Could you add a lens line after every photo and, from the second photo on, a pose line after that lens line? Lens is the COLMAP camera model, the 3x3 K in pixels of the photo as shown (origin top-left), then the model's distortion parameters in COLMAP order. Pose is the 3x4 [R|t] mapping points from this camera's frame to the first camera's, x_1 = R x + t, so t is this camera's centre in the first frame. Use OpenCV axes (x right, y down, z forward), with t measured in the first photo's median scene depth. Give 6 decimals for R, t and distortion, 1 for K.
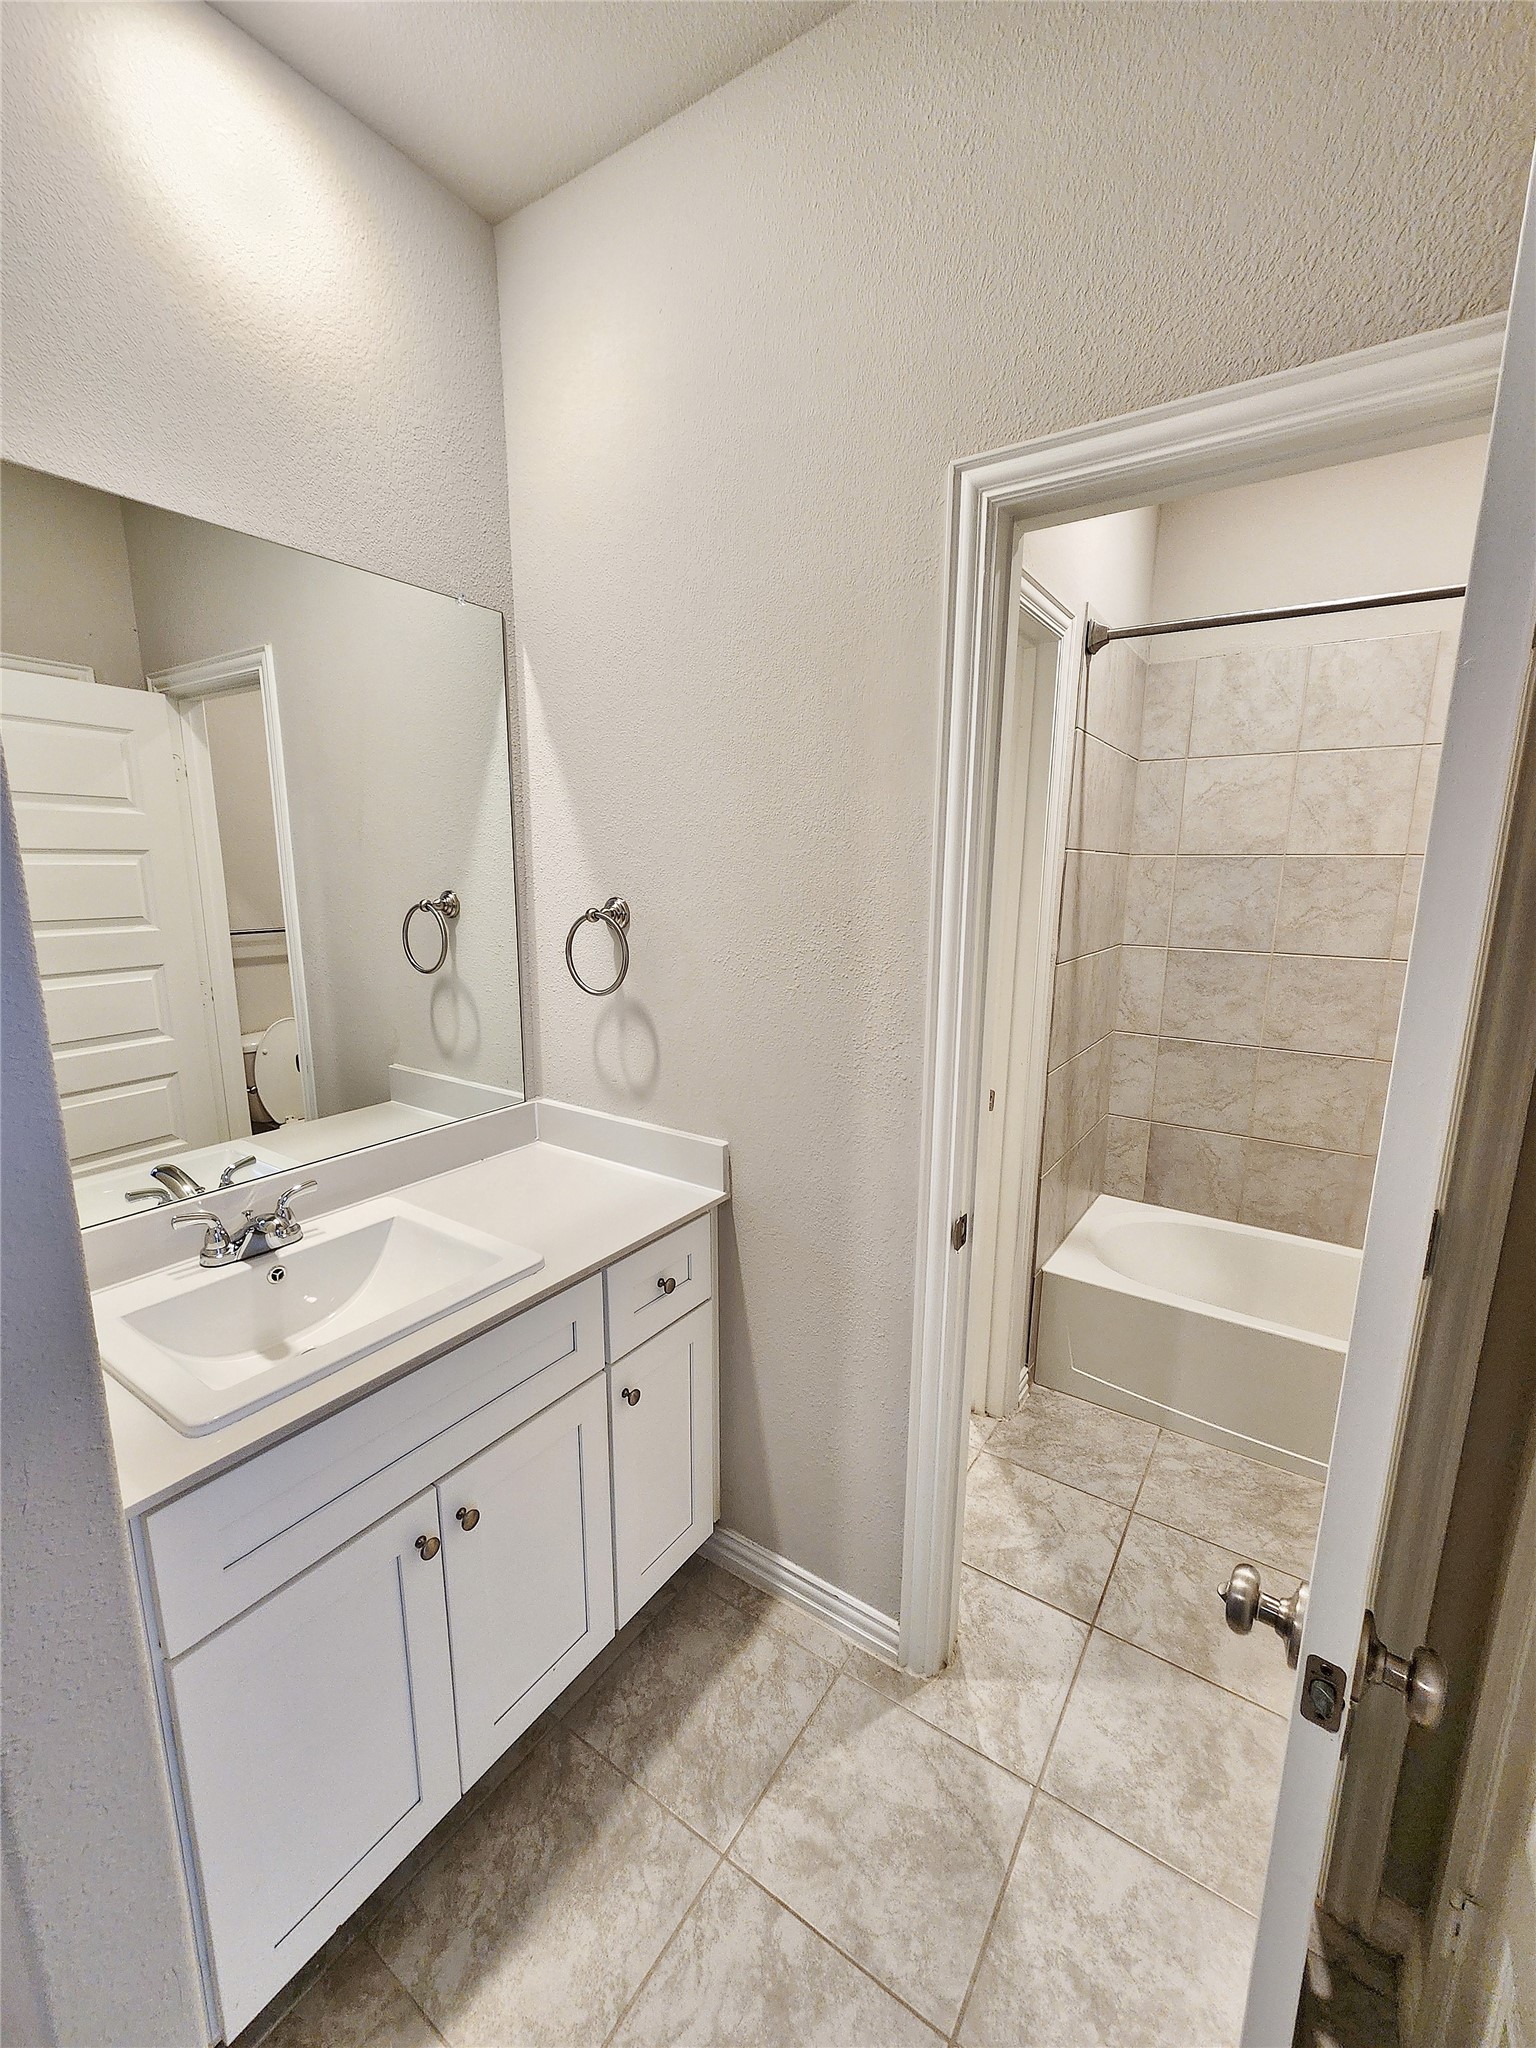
lens RADIAL K [[838.9, 0, 763.5], [0, 838.9, 1026.9], [0, 0, 1]] dist [-0.001595, 0.000604]
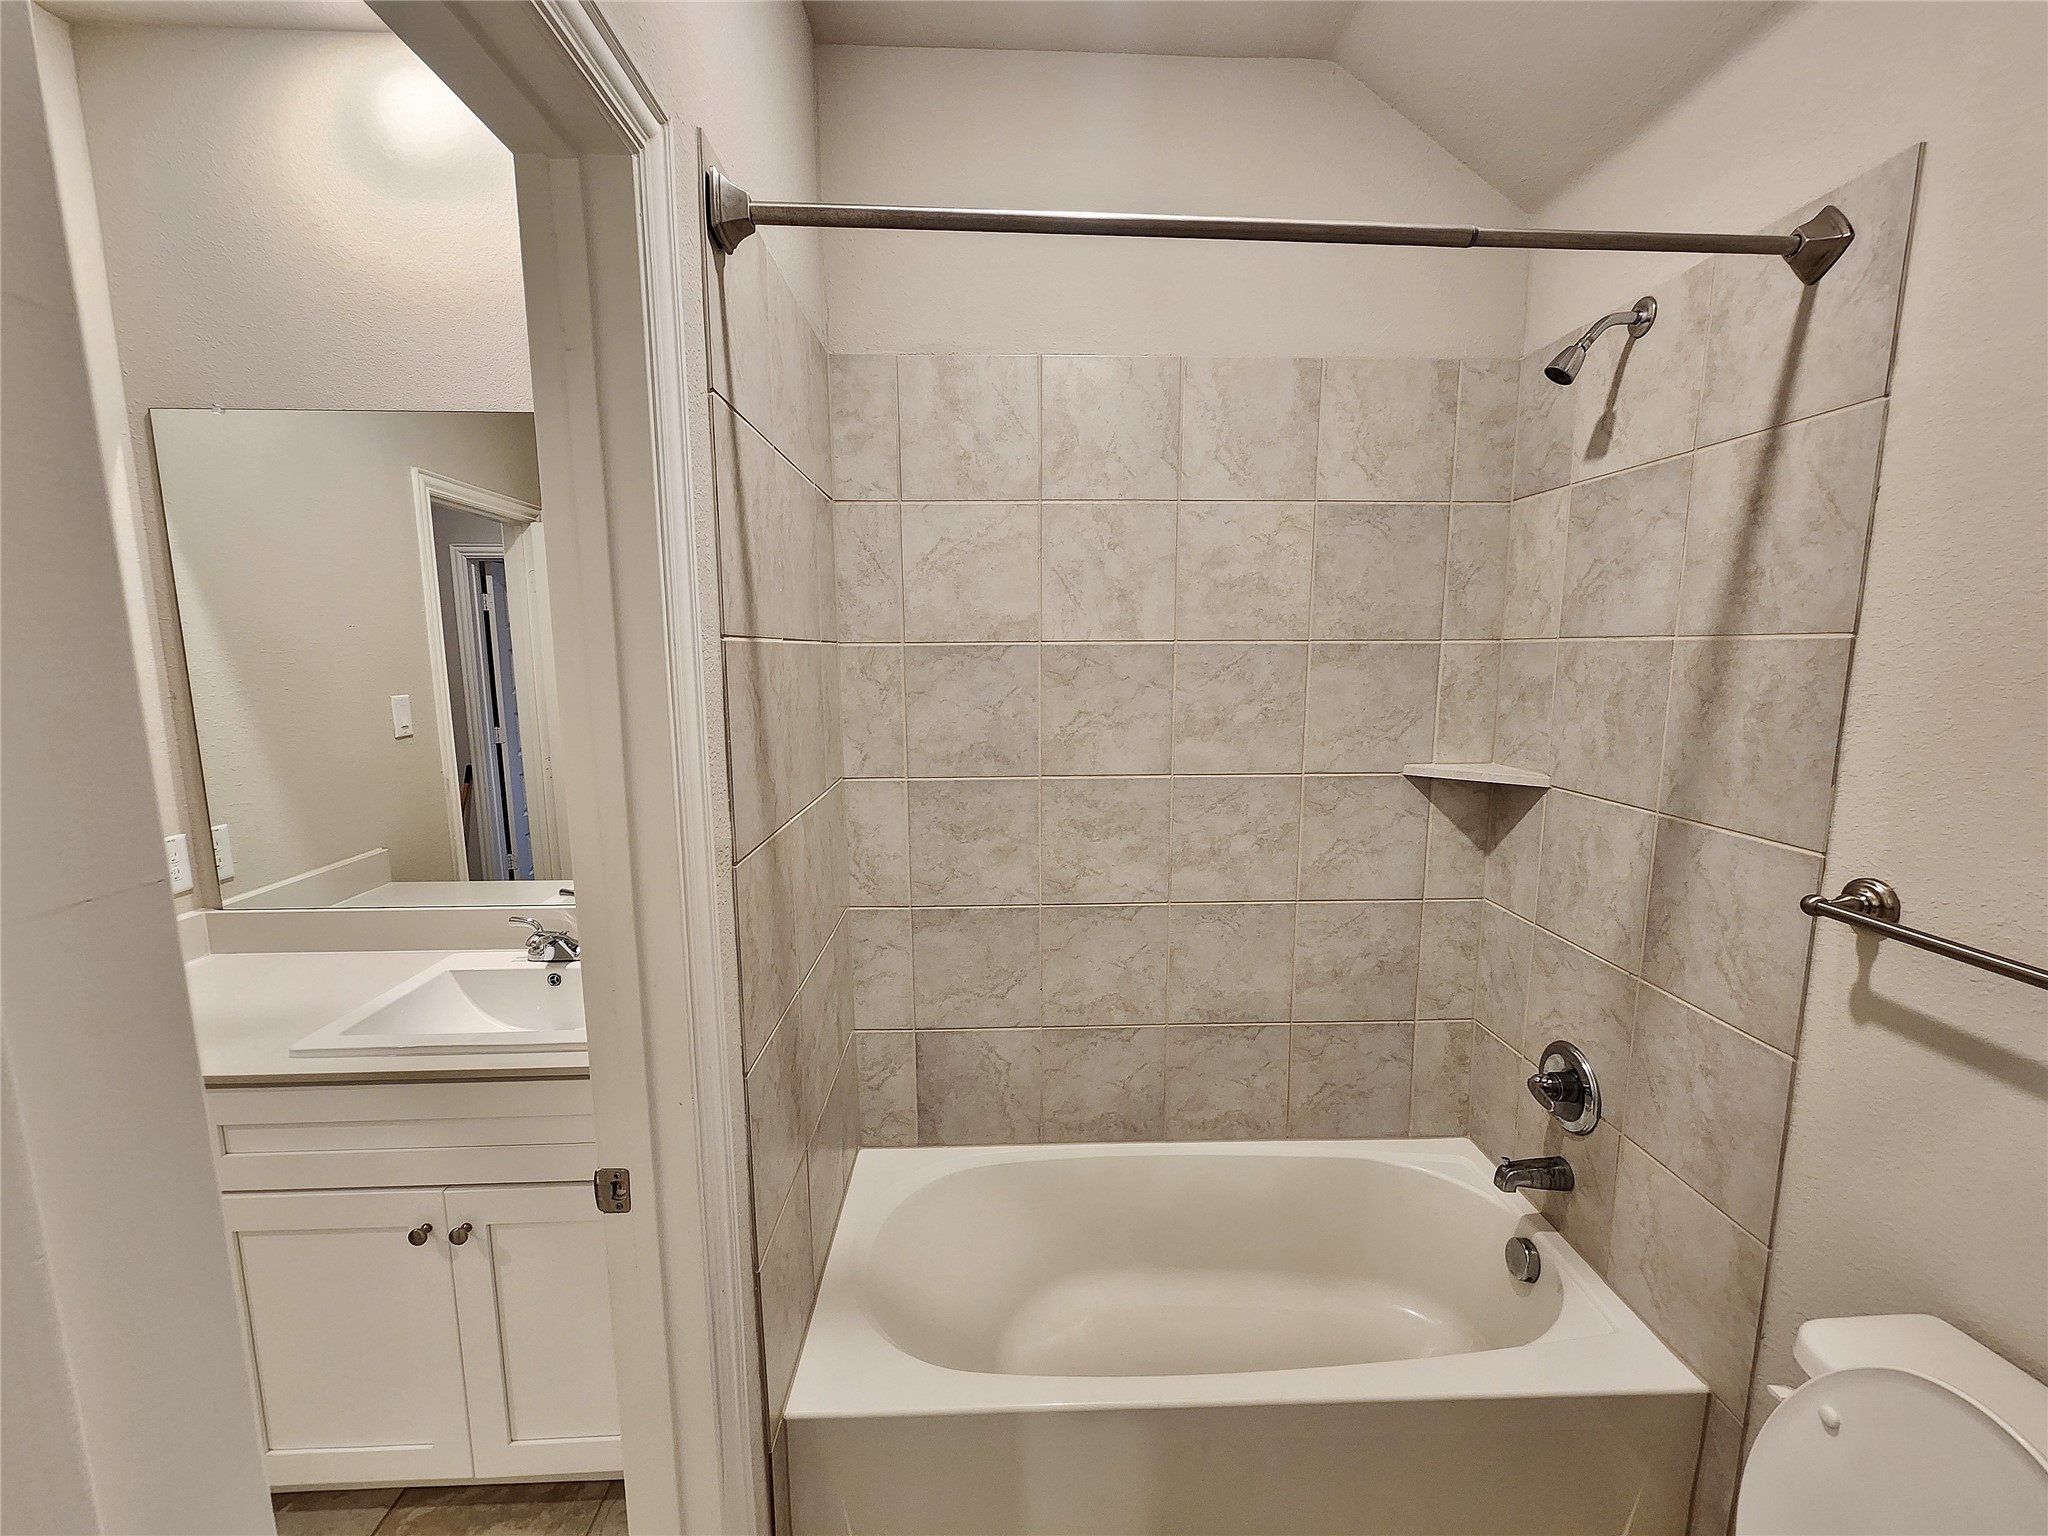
lens RADIAL K [[838.9, 0, 1033.8], [0, 838.9, 771.8], [0, 0, 1]] dist [-0.001595, 0.000604]
pose [[0.799087, -0.099217, 0.592973, 0.170705], [0.127083, 0.991878, -0.005293, -0.088046], [-0.587631, 0.079586, 0.805205, 0.414516]]
